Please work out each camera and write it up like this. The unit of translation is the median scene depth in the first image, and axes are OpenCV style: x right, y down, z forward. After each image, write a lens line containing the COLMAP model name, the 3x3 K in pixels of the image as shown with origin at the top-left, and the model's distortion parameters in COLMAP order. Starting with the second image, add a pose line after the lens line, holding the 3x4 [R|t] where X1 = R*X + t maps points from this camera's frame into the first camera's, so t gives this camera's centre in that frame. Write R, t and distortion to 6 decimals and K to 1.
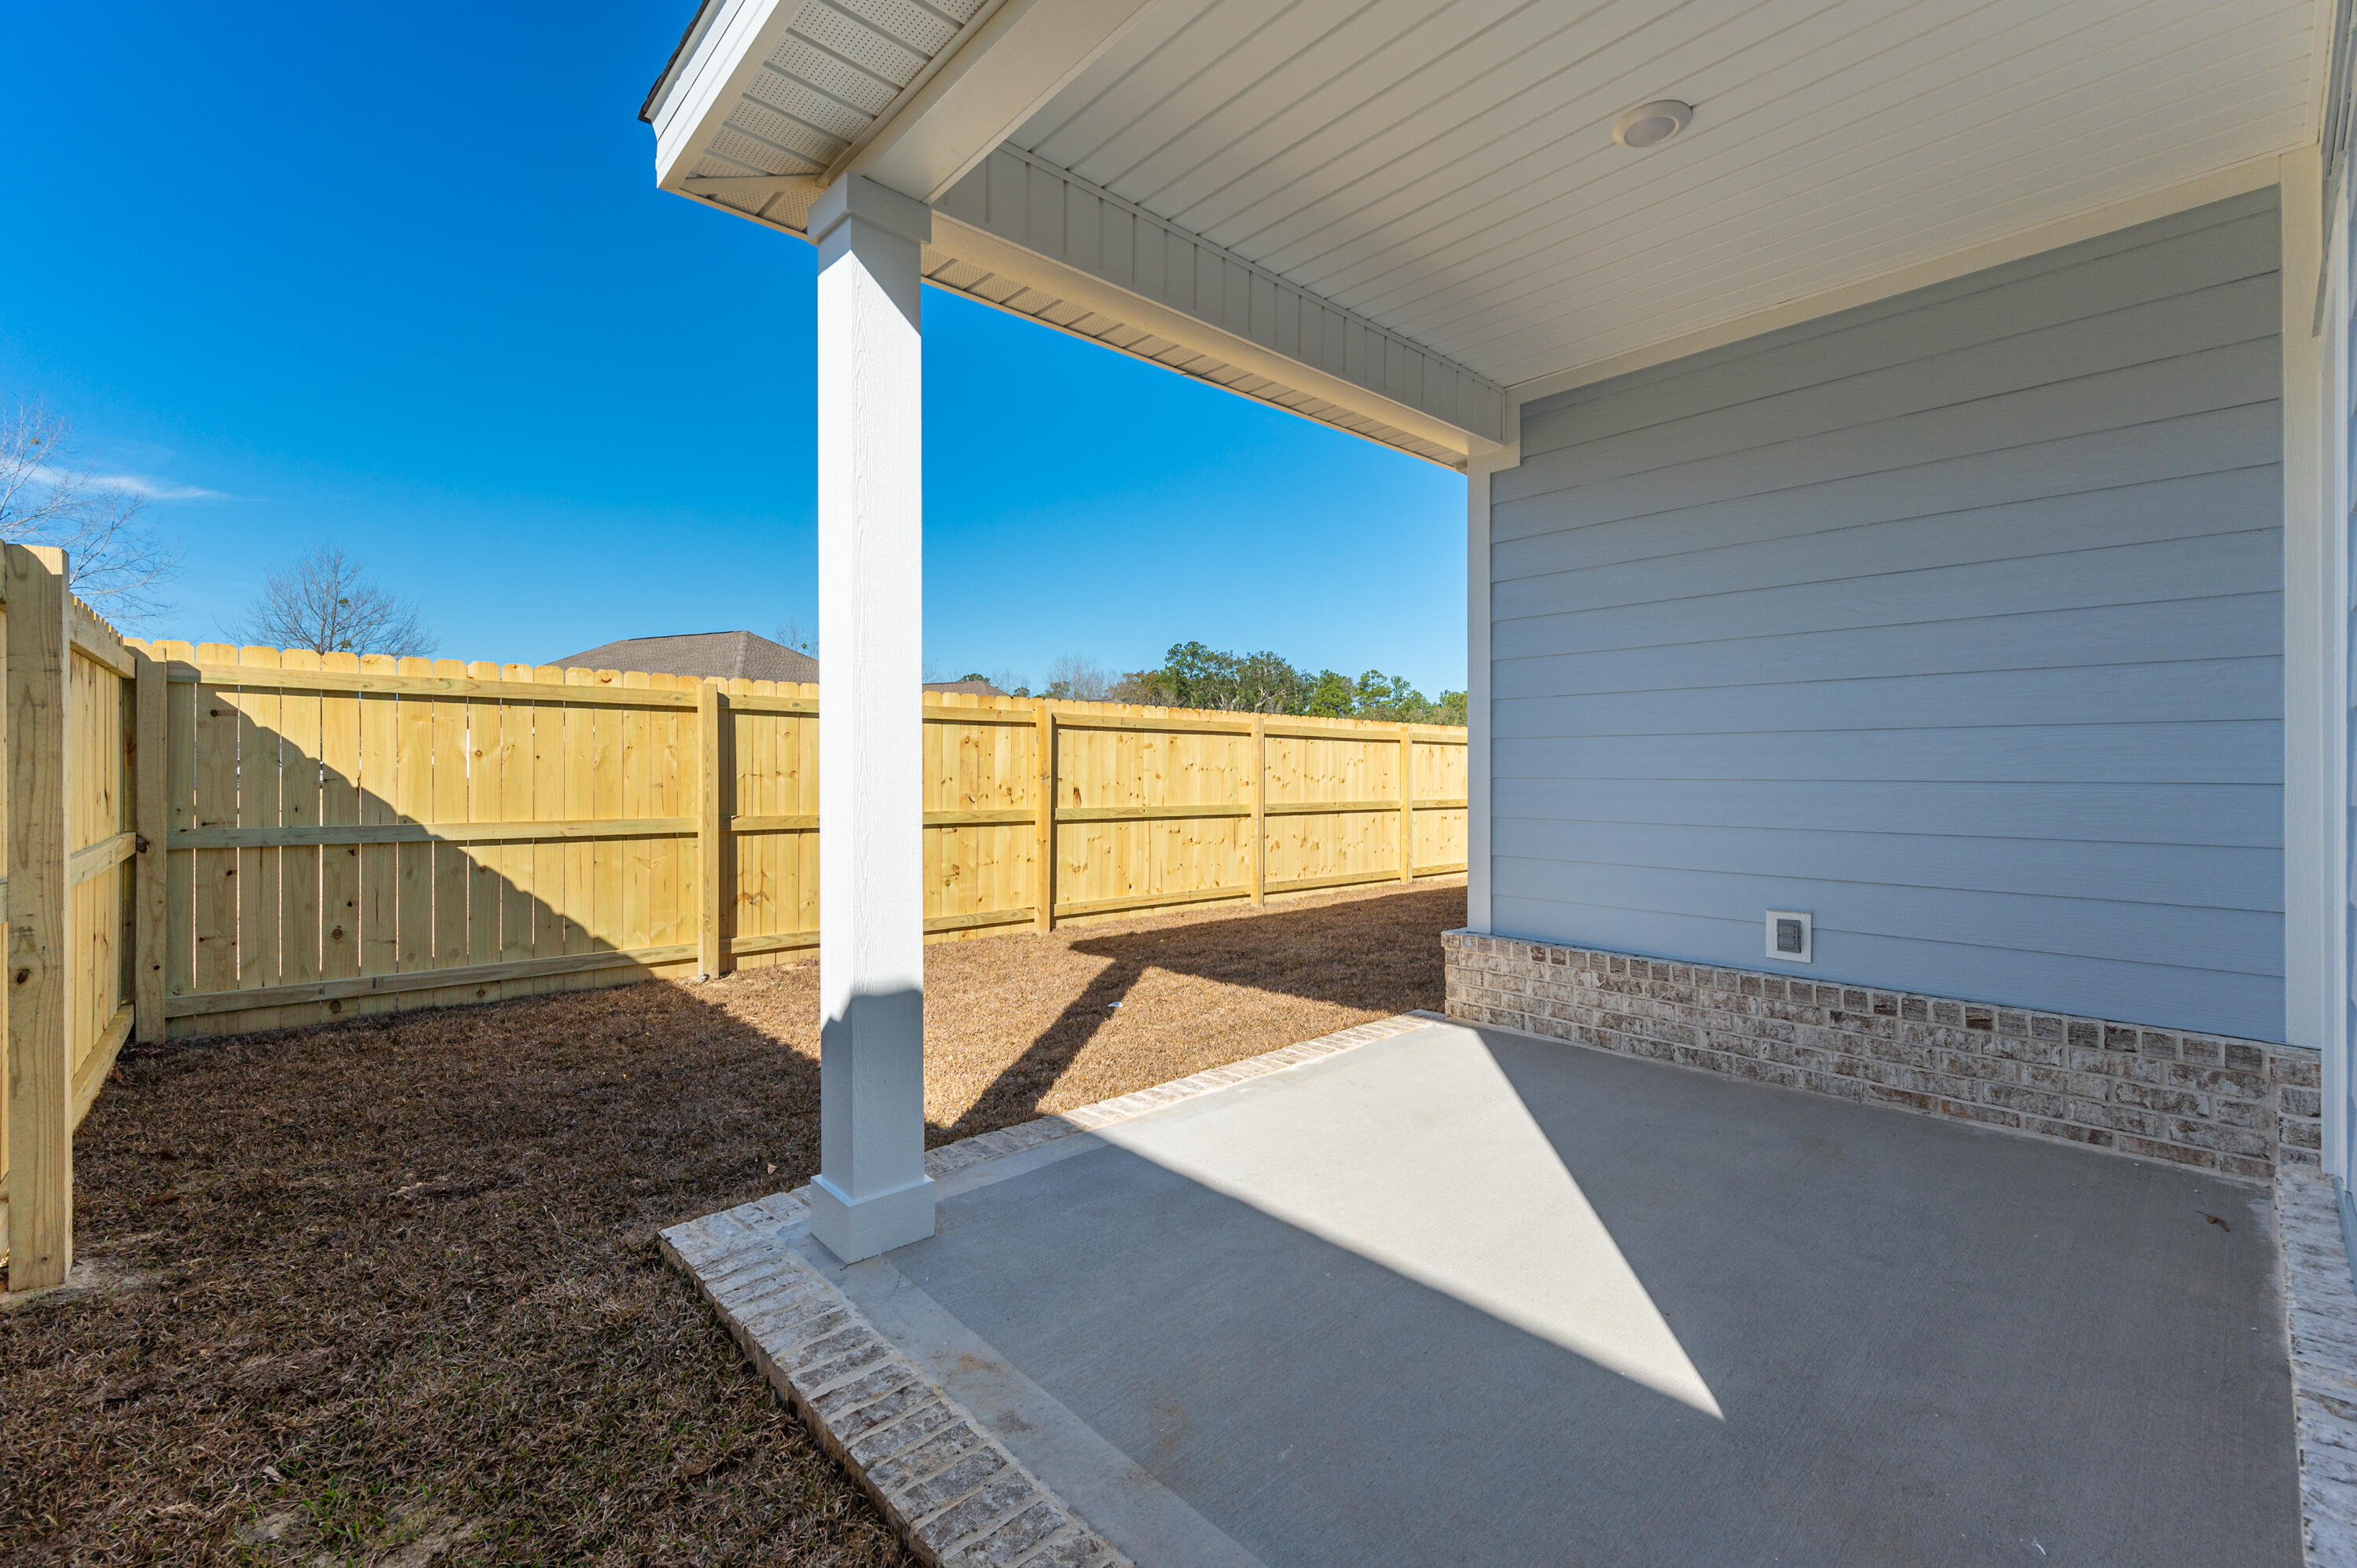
lens RADIAL K [[1024.5, 0, 1189.7], [0, 1024.5, 762.3], [0, 0, 1]] dist [-0.001460, 0.001265]
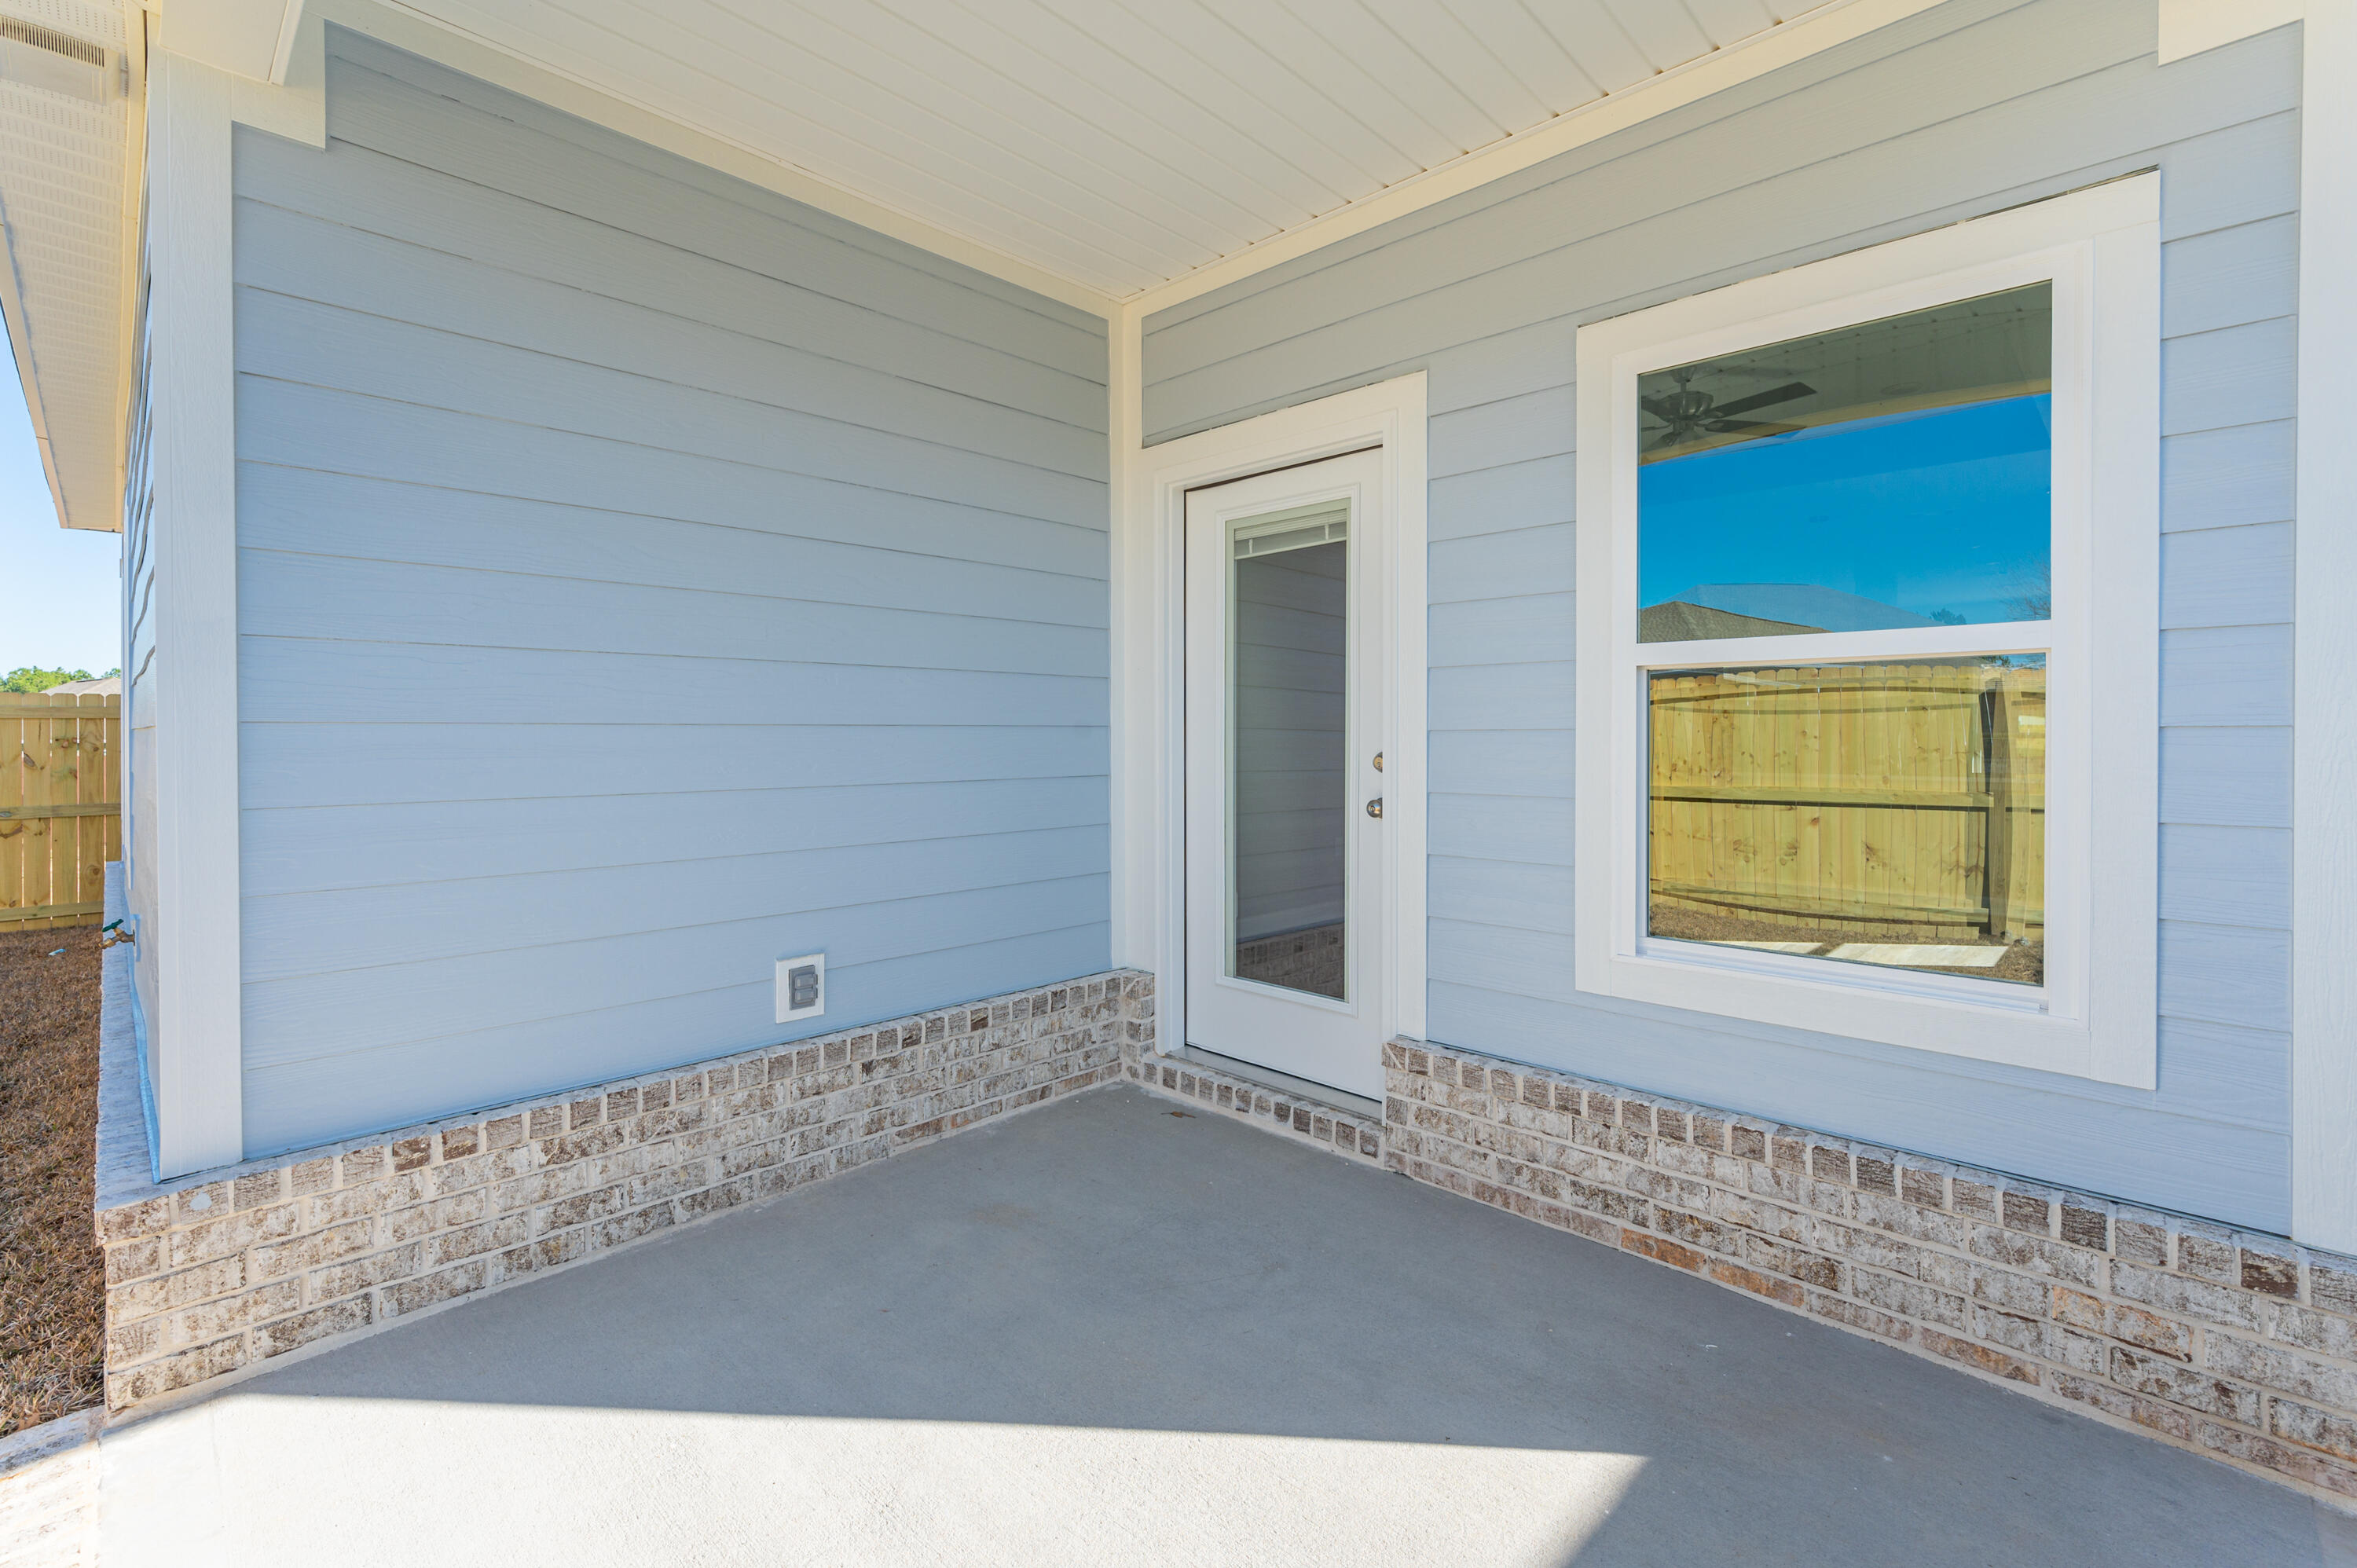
lens RADIAL K [[1024.5, 0, 1201.3], [0, 1024.5, 749.7], [0, 0, 1]] dist [-0.001460, 0.001265]
pose [[-0.045654, -0.007558, 0.998929, -0.203563], [0.003235, 0.999965, 0.007714, -0.015962], [-0.998952, 0.003584, -0.045627, 0.727679]]
